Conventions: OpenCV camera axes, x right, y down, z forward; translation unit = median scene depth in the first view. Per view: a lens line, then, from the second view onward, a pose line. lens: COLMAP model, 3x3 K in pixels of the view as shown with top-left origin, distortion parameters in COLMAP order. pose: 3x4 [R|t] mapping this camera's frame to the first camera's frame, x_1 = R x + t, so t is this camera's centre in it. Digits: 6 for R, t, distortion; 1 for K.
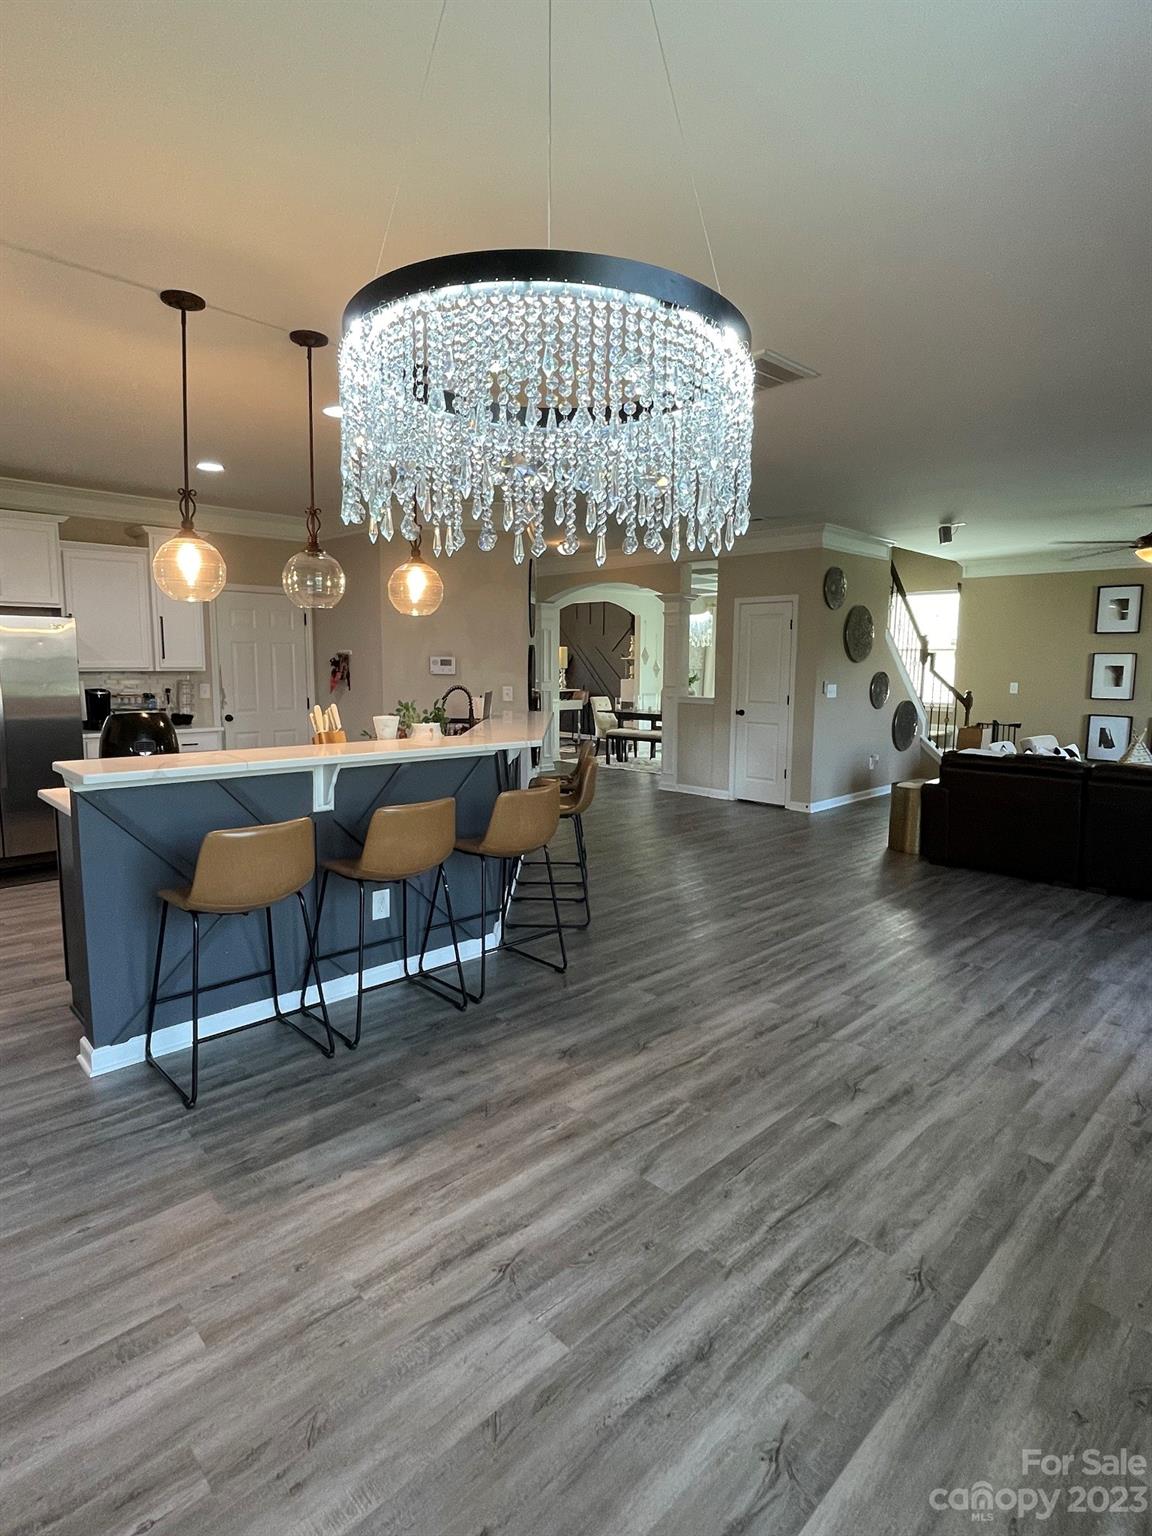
lens RADIAL K [[818.7, 0, 576.0], [0, 818.7, 768.0], [0, 0, 1]] dist [0.052529, 0.000012]
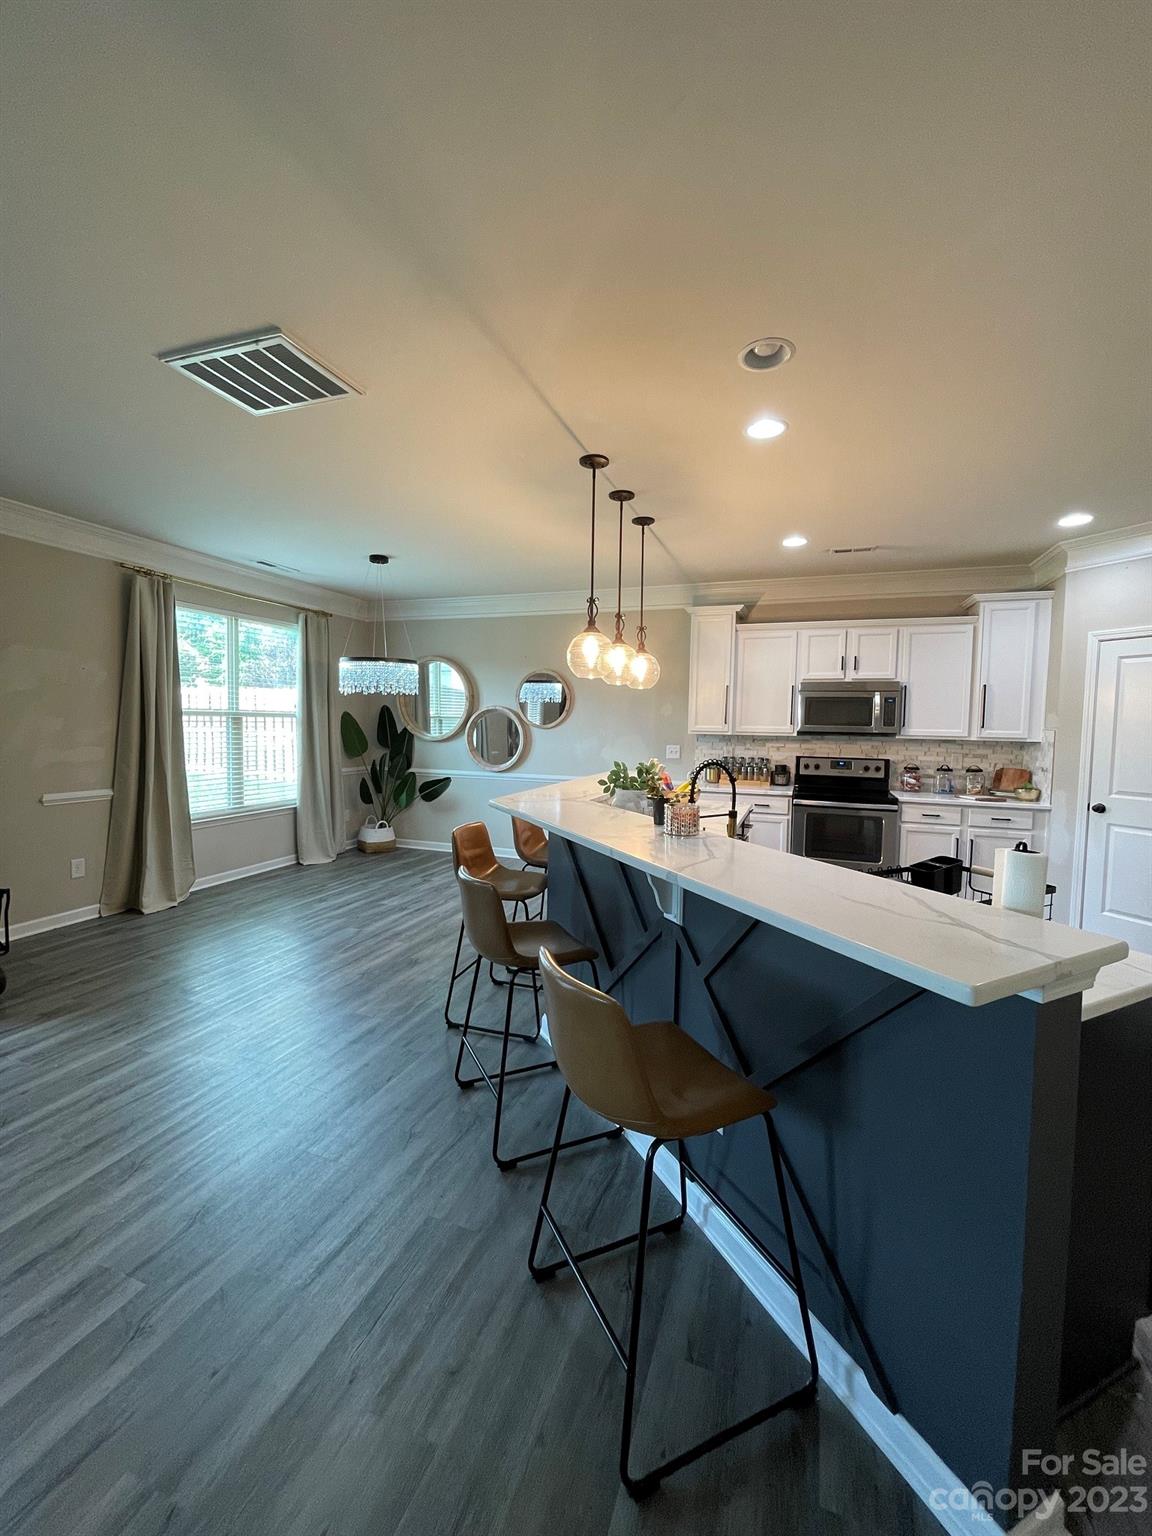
lens RADIAL K [[618.7, 0, 579.4], [0, 618.7, 759.5], [0, 0, 1]] dist [-0.001977, 0.000057]
pose [[-0.900627, -0.002618, -0.434585, 0.238520], [-0.084303, 0.982040, 0.168791, -0.282716], [0.426338, 0.188655, -0.884672, 2.284989]]
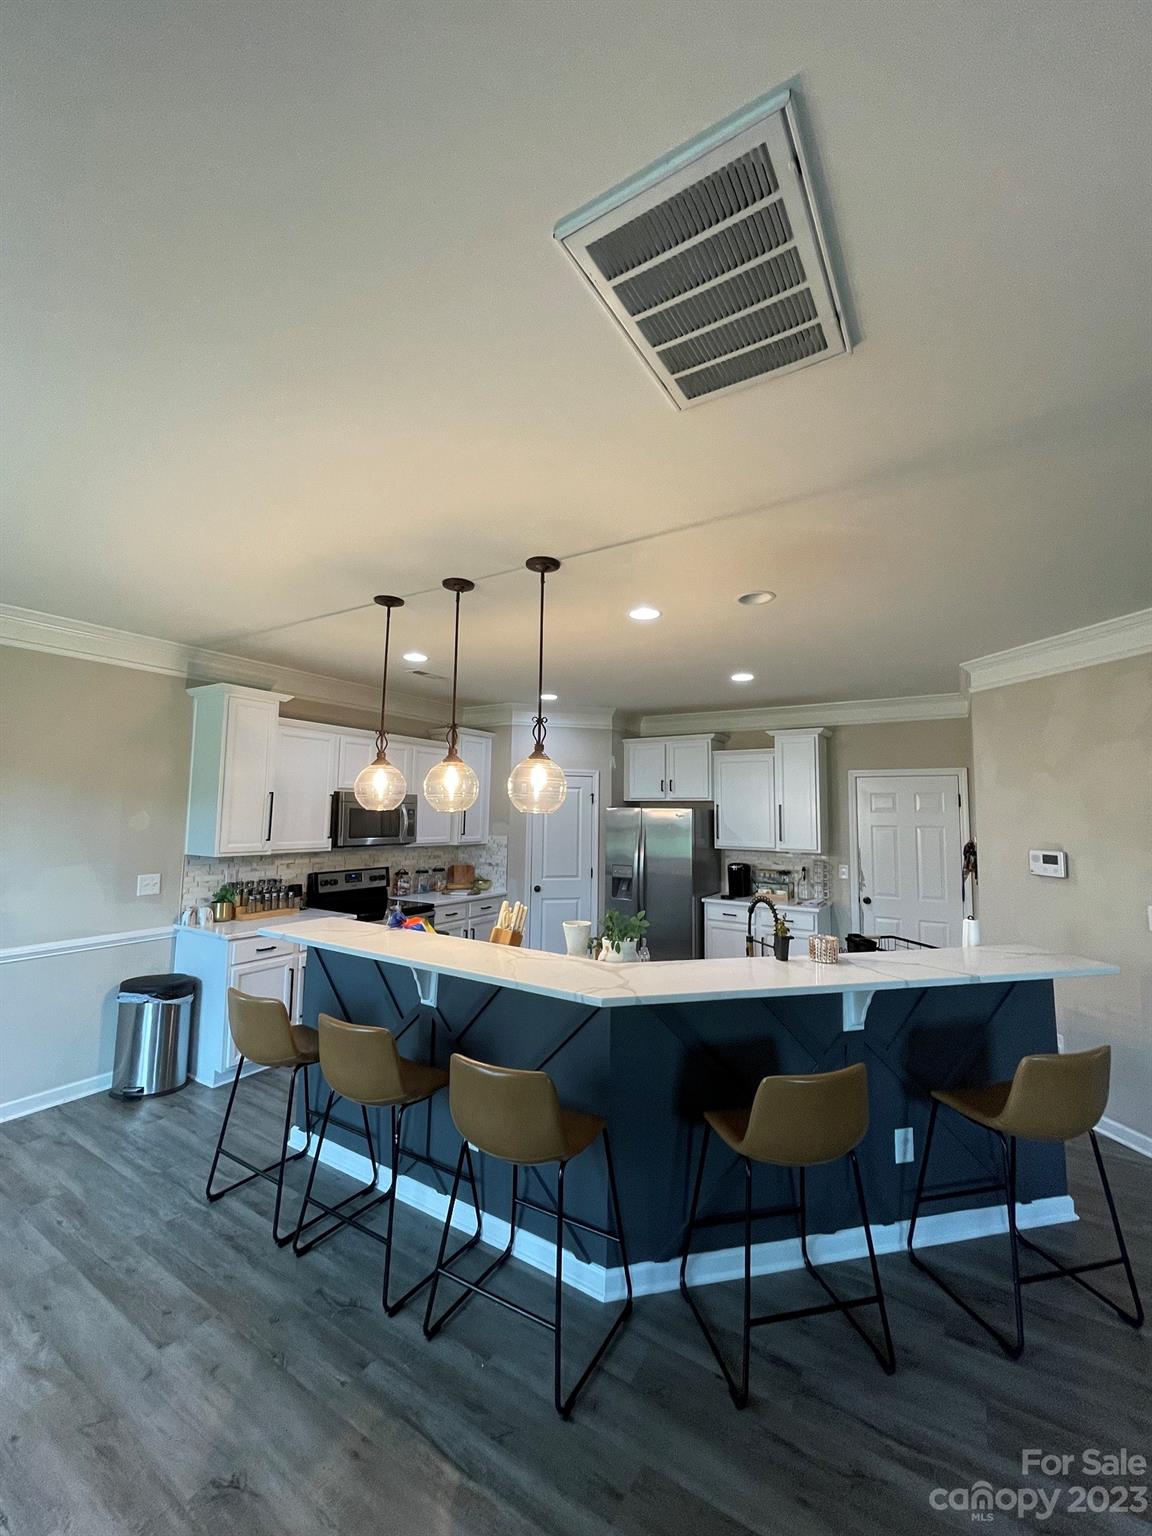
lens RADIAL K [[618.7, 0, 579.4], [0, 618.7, 759.5], [0, 0, 1]] dist [-0.001977, 0.000057]
pose [[0.239236, -0.090924, -0.966695, 0.628348], [-0.137205, 0.982450, -0.126361, -0.215882], [0.961219, 0.162865, 0.222562, 1.147474]]
